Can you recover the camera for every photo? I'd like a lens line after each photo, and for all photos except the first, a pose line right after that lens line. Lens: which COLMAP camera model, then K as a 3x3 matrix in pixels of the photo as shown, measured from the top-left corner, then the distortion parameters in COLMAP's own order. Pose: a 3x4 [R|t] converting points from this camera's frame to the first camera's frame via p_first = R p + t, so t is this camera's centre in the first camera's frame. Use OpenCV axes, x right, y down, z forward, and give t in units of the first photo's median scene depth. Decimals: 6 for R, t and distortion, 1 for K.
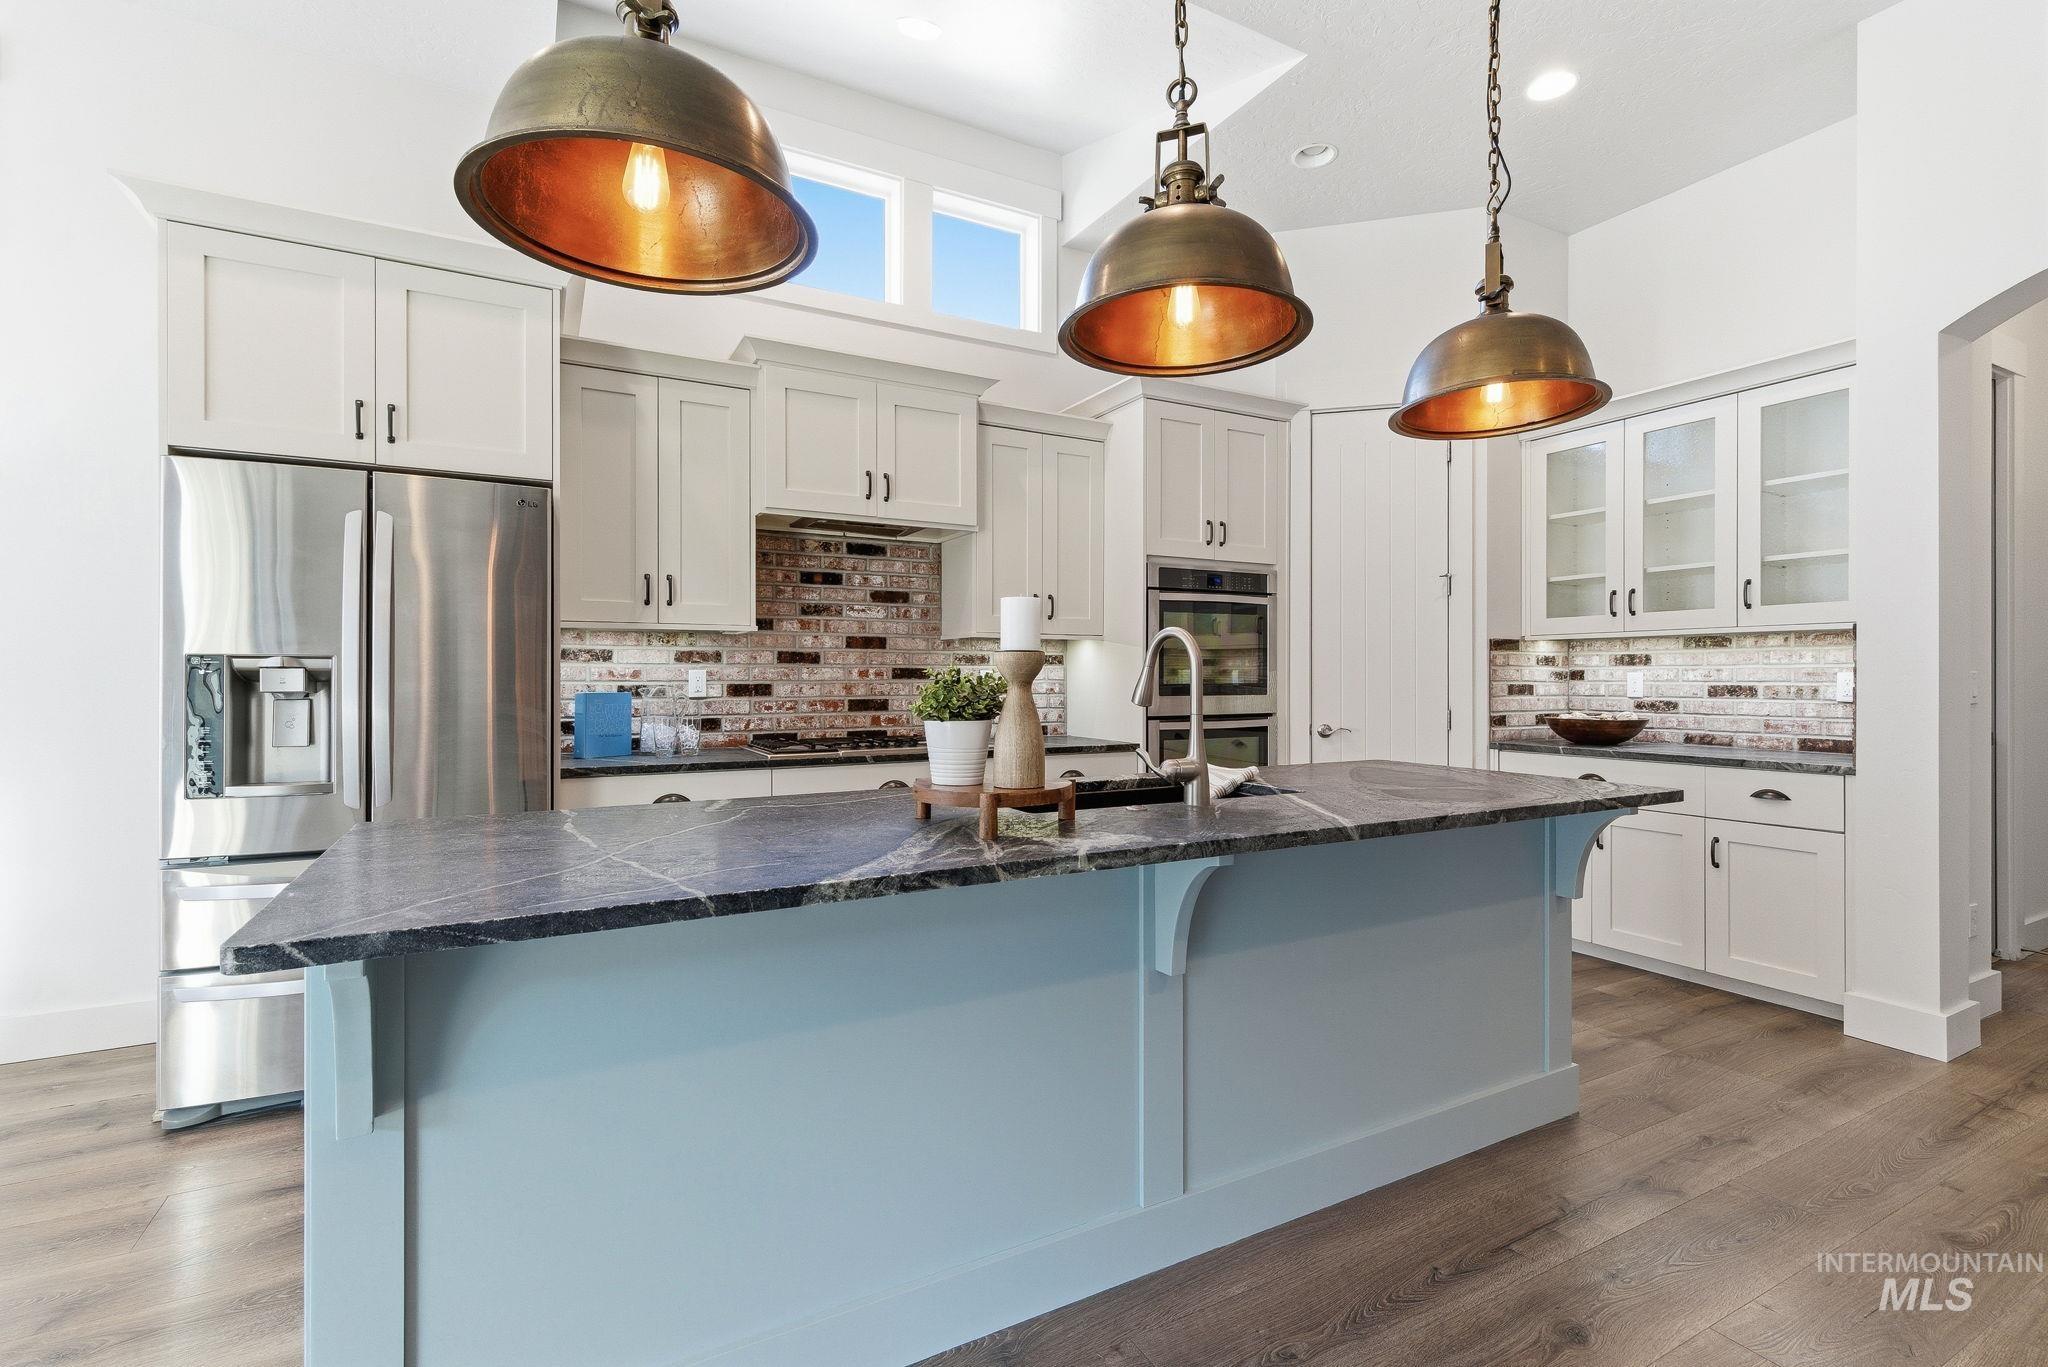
lens RADIAL K [[927.0, 0, 1040.5], [0, 927.0, 678.2], [0, 0, 1]] dist [0.018075, -0.002455]
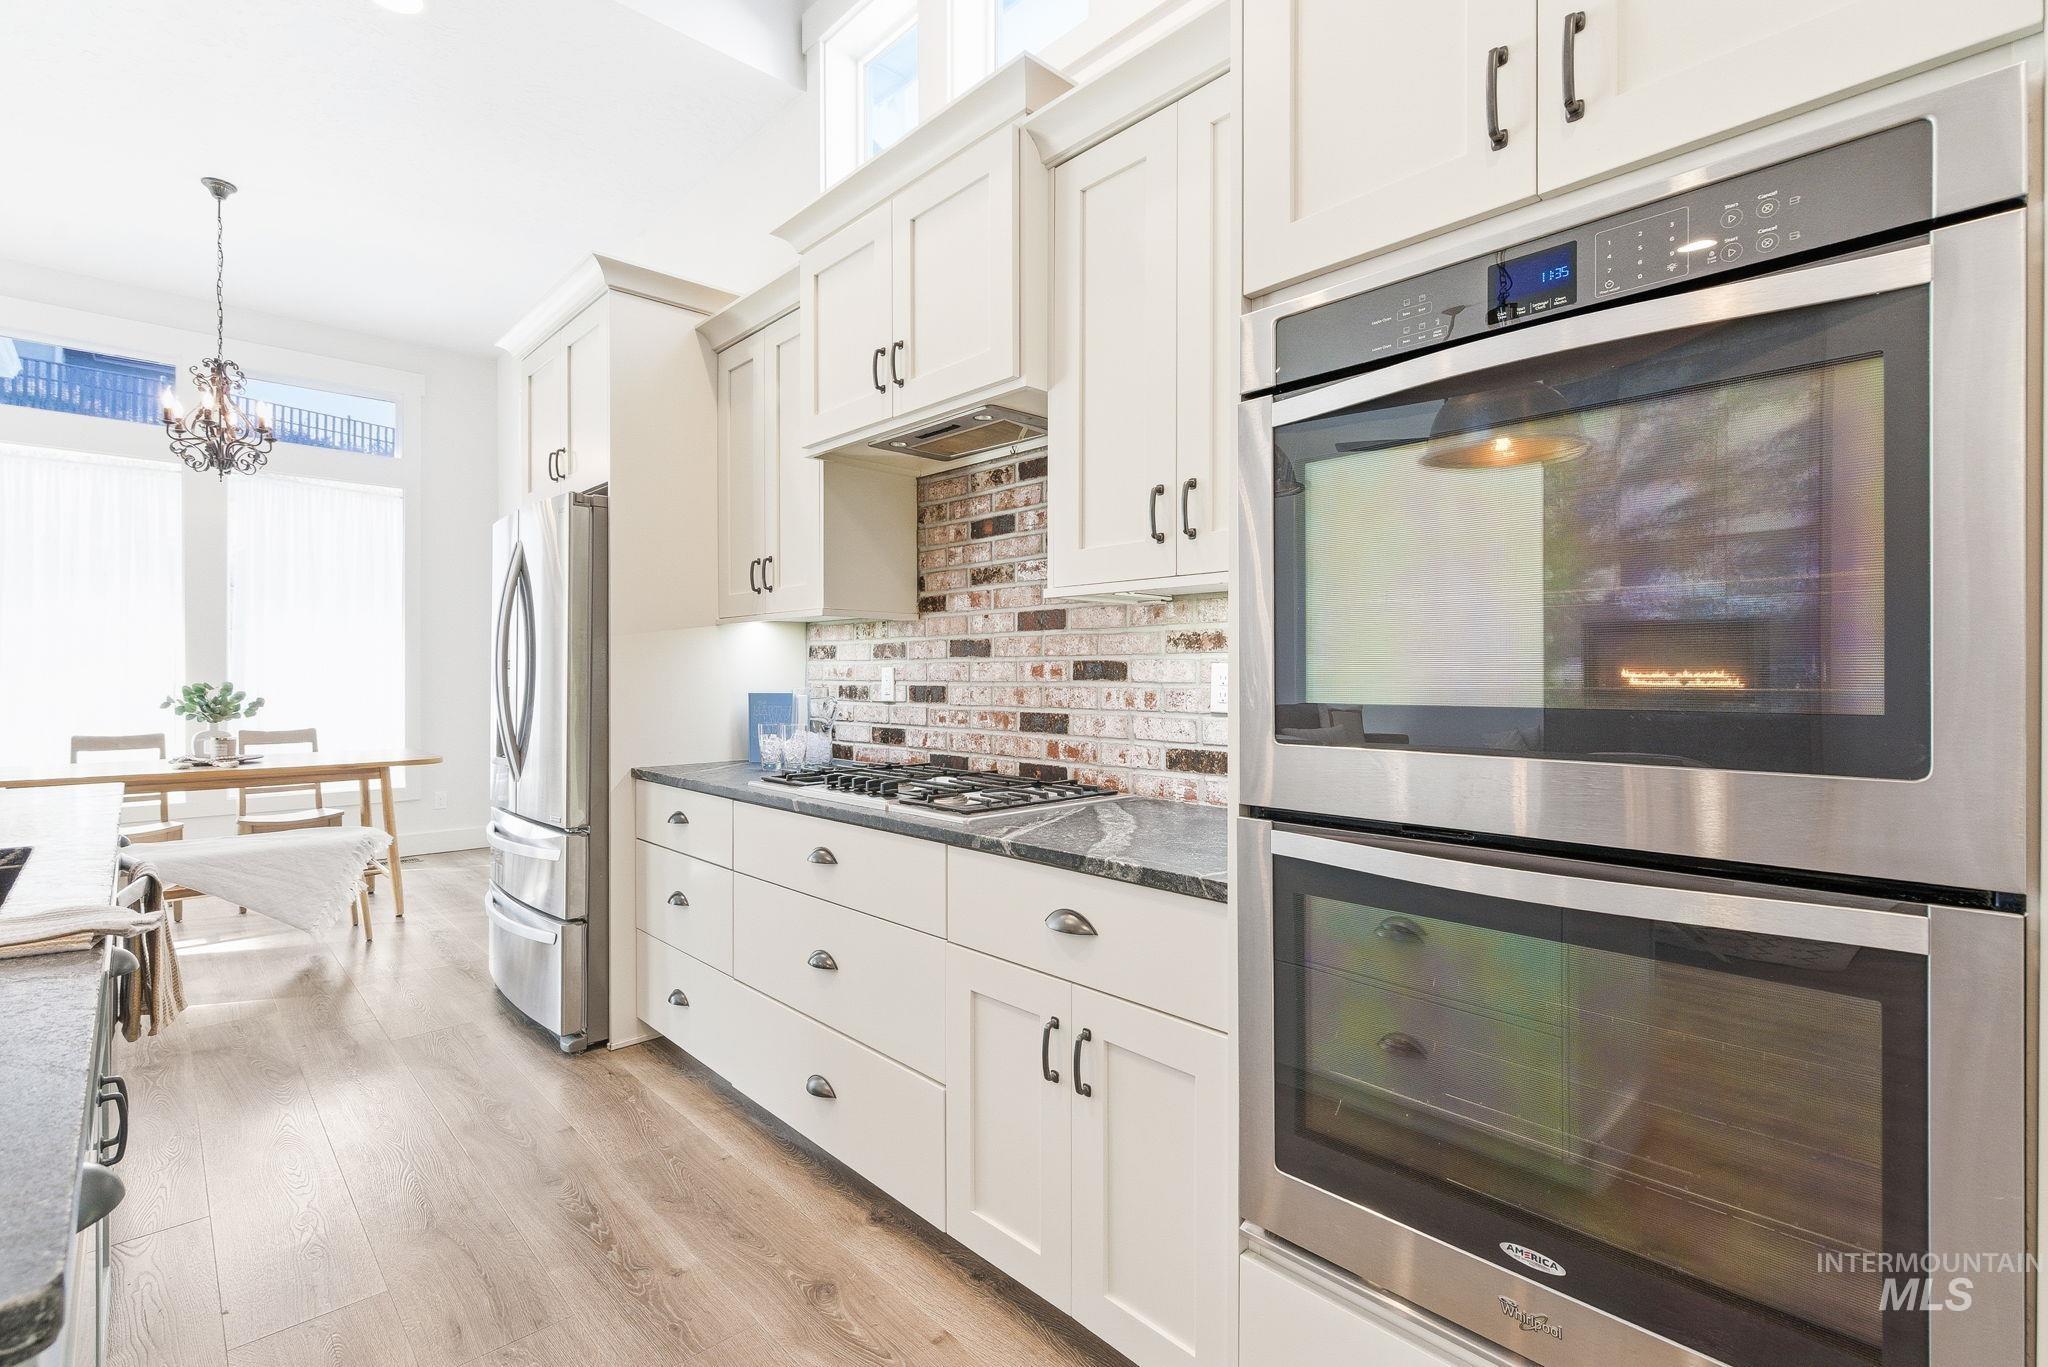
lens RADIAL K [[927.0, 0, 1019.2], [0, 927.0, 673.8], [0, 0, 1]] dist [0.018075, -0.002455]
pose [[0.252106, 0.003375, -0.967694, 0.403785], [0.003771, 0.999983, 0.004470, -0.006040], [0.967692, -0.004776, 0.252089, 0.845475]]
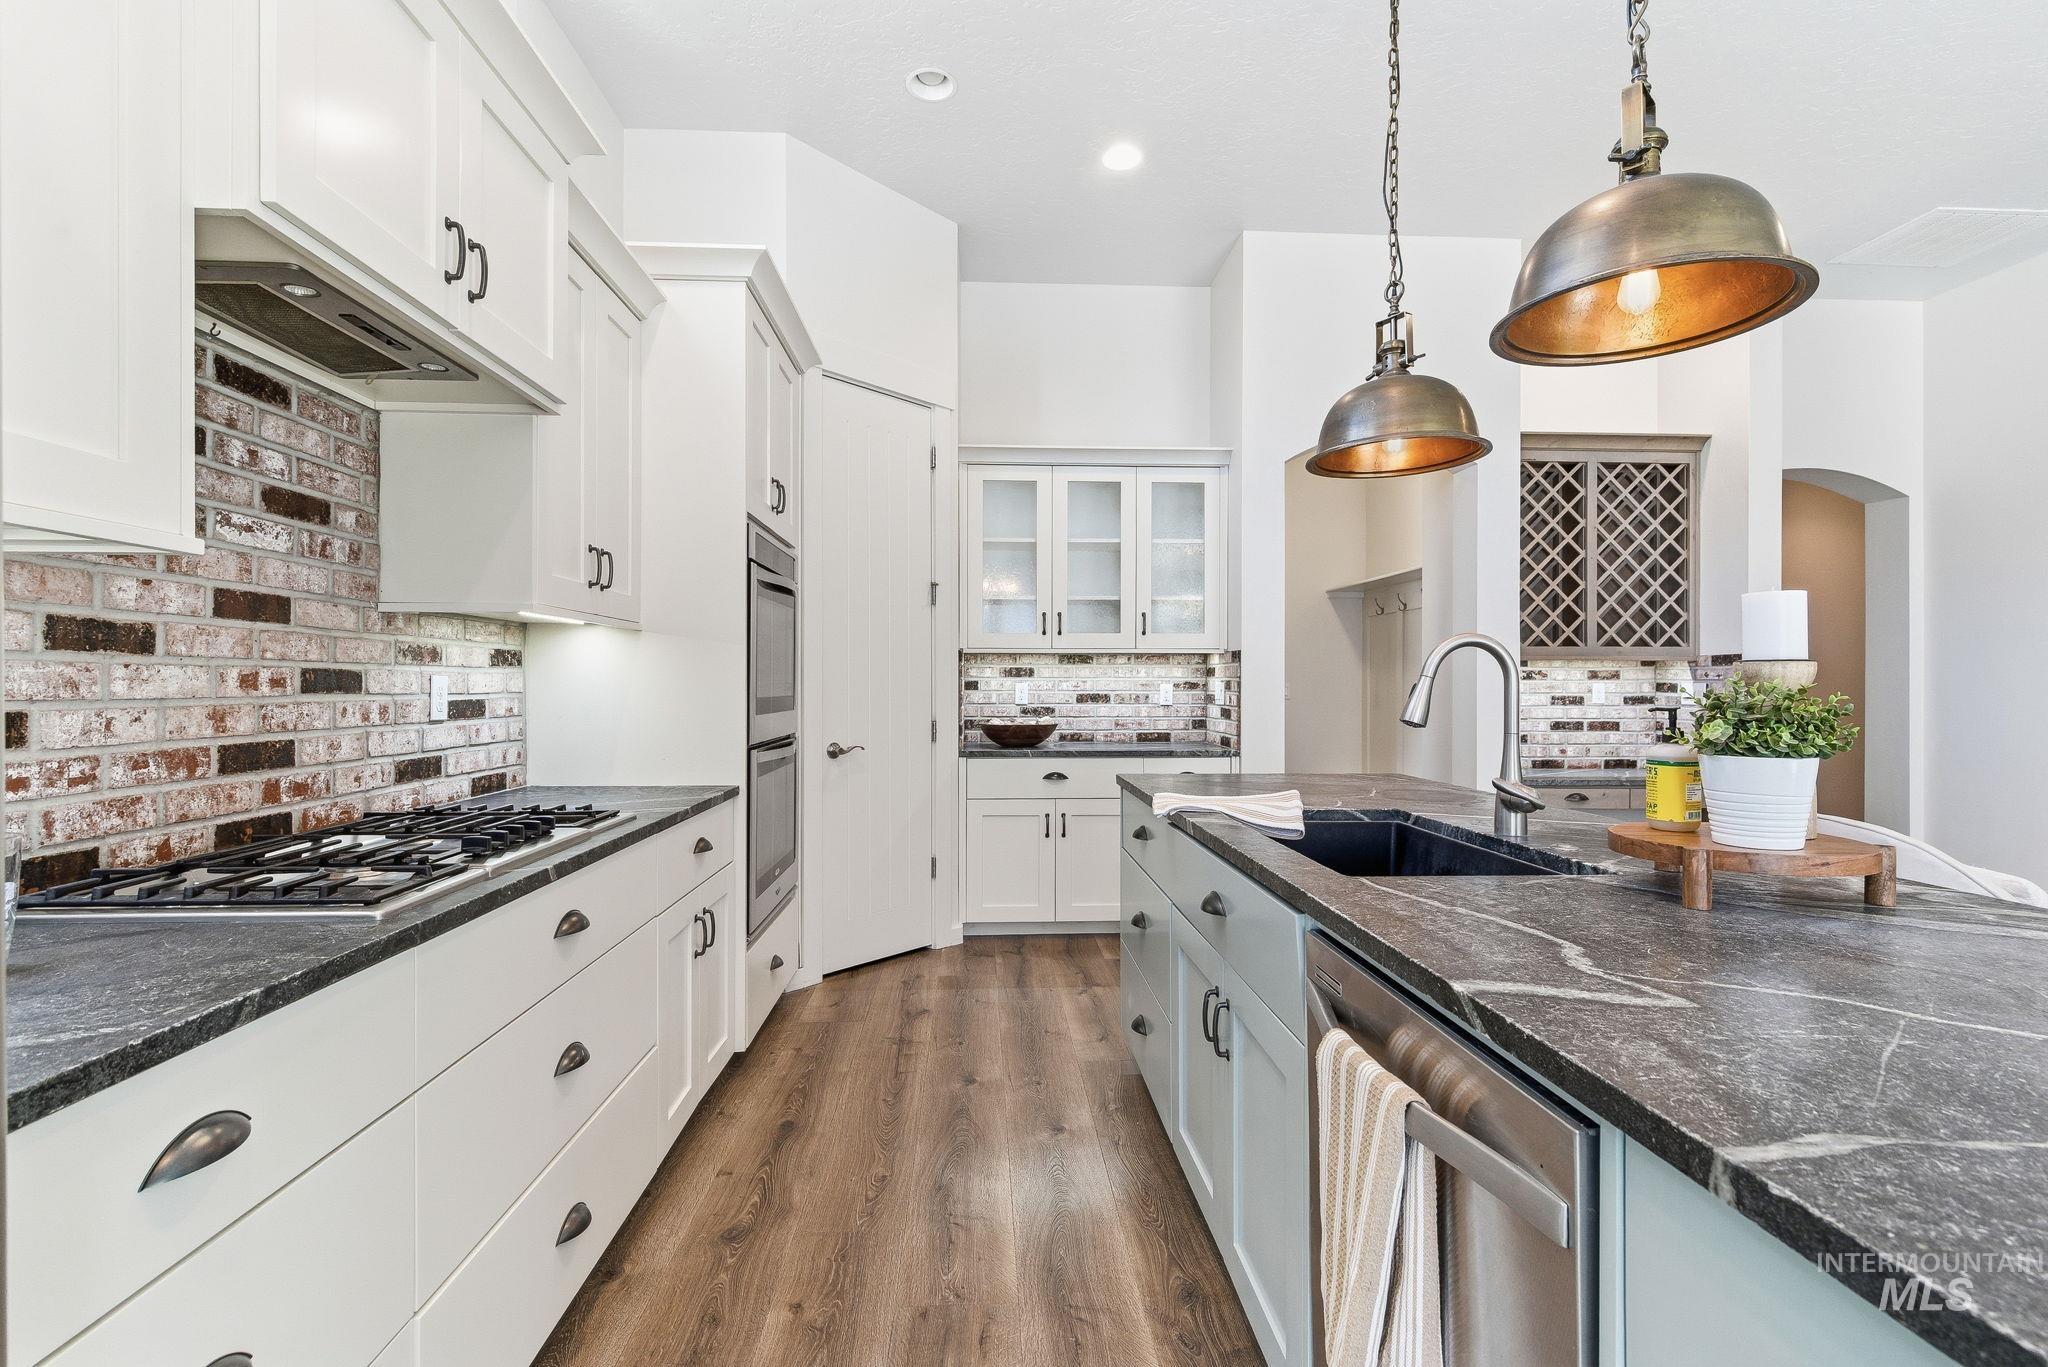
lens RADIAL K [[927.0, 0, 1032.3], [0, 927.0, 681.8], [0, 0, 1]] dist [0.018075, -0.002455]
pose [[0.416134, 0.004136, 0.909294, -0.431723], [-0.000412, 0.999990, -0.004360, -0.003010], [-0.909303, 0.001440, 0.416132, 0.515105]]
